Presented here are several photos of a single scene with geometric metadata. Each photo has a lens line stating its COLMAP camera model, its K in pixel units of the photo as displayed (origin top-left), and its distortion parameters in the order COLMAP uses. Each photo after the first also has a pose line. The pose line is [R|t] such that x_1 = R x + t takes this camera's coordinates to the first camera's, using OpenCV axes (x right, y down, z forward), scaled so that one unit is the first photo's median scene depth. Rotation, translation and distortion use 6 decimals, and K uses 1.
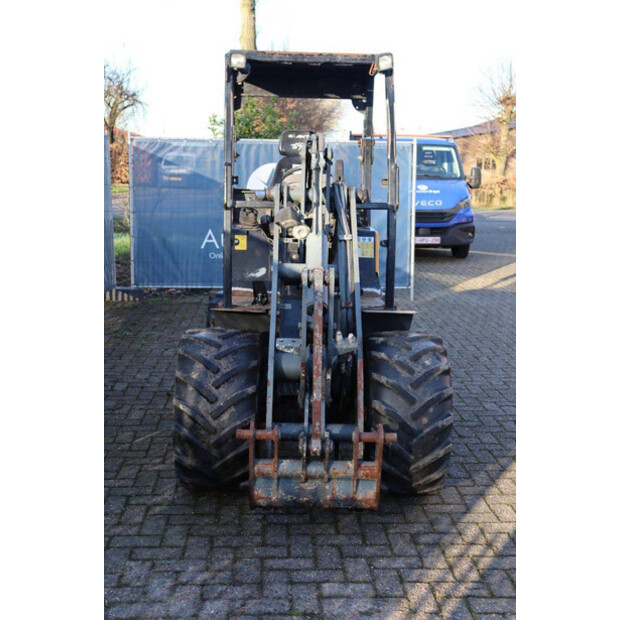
lens RADIAL K [[800.2, 0, 310.0], [0, 800.2, 310.0], [0, 0, 1]] dist [0.029403, 0.070596]
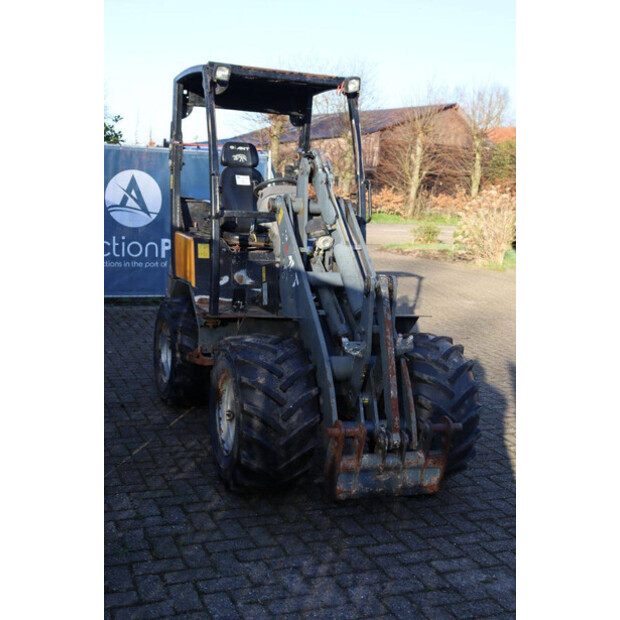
lens RADIAL K [[800.2, 0, 310.0], [0, 800.2, 310.0], [0, 0, 1]] dist [0.029403, 0.070596]
pose [[0.948809, -0.015728, 0.315457, -0.411274], [0.018935, 0.999796, -0.007102, -0.000465], [-0.315281, 0.012711, 0.948913, 0.000267]]
